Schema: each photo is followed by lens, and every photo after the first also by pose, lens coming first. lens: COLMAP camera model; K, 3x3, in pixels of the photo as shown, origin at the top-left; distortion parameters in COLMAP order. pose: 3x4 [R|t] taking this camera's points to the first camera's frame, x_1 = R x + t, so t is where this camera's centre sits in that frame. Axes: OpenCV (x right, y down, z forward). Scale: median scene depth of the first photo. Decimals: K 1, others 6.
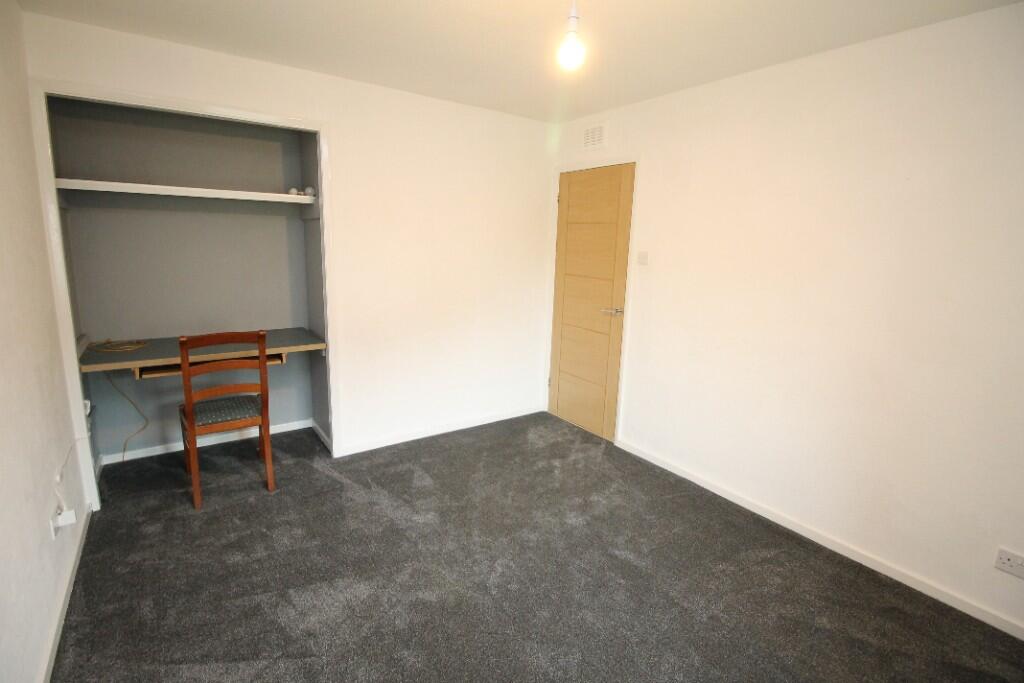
lens RADIAL K [[478.5, 0, 510.5], [0, 478.5, 338.7], [0, 0, 1]] dist [-0.004983, -0.009364]
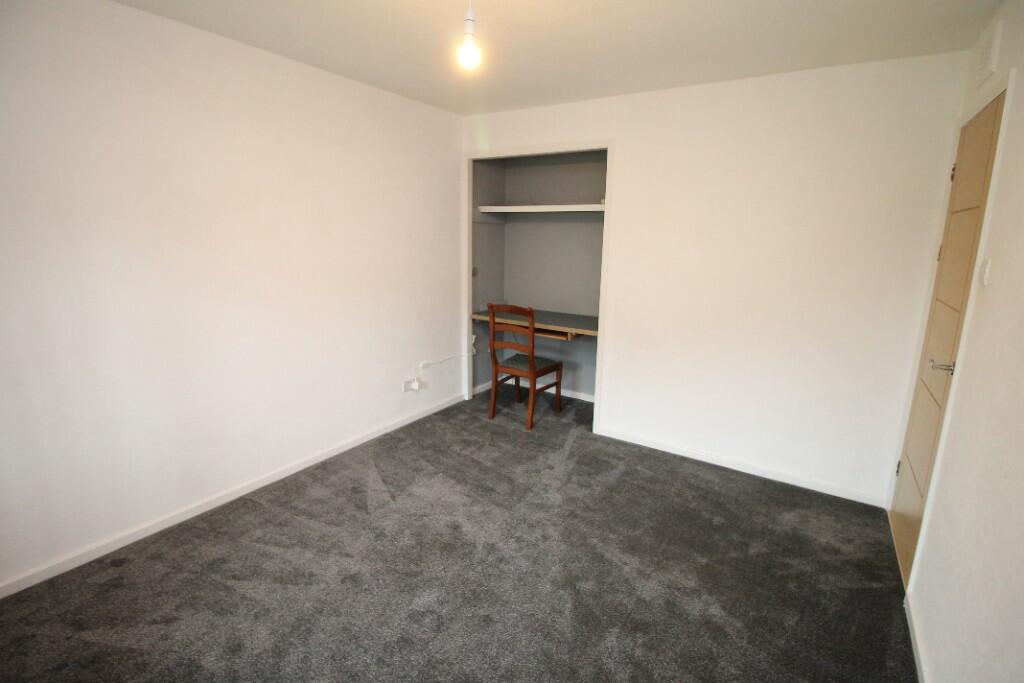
lens RADIAL K [[478.5, 0, 510.2], [0, 478.5, 339.4], [0, 0, 1]] dist [-0.004983, -0.009364]
pose [[0.359605, 0.177461, -0.916074, 0.710679], [-0.193830, 0.974540, 0.112699, -0.072691], [0.912751, 0.137035, 0.384847, 0.437101]]
